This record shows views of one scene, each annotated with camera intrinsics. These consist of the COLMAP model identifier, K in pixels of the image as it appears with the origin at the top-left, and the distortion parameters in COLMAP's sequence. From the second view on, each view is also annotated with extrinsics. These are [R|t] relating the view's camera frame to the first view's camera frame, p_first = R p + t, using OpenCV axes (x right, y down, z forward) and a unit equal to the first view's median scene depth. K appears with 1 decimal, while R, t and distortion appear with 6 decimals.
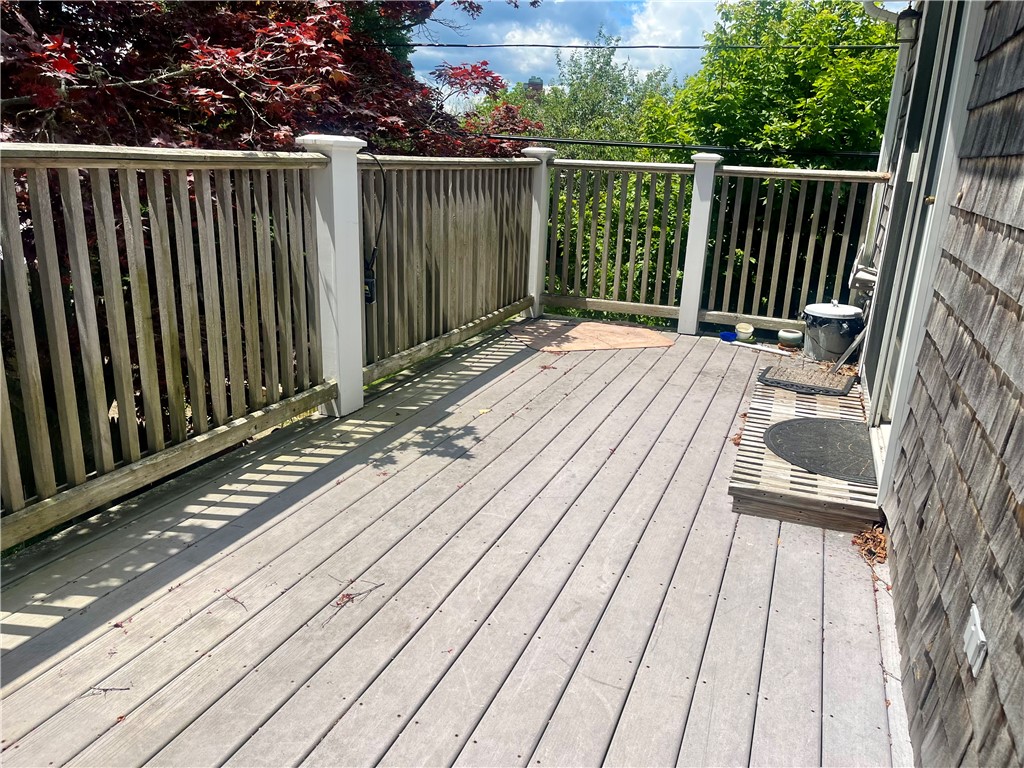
lens RADIAL K [[761.2, 0, 516.2], [0, 761.2, 383.9], [0, 0, 1]] dist [0.086538, -0.135768]
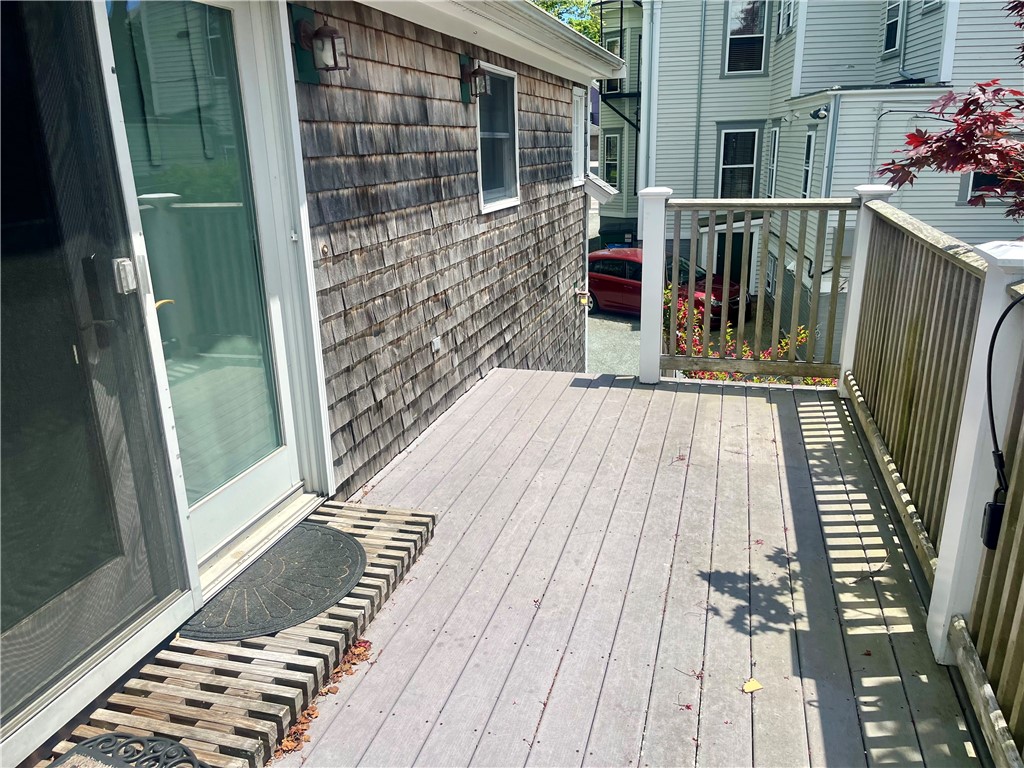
lens RADIAL K [[761.2, 0, 516.2], [0, 761.2, 383.9], [0, 0, 1]] dist [0.086538, -0.135768]
pose [[-0.994392, 0.014020, -0.104820, 0.262199], [-0.047218, 0.828031, 0.558691, -0.632496], [0.094627, 0.560507, -0.822725, 1.734081]]
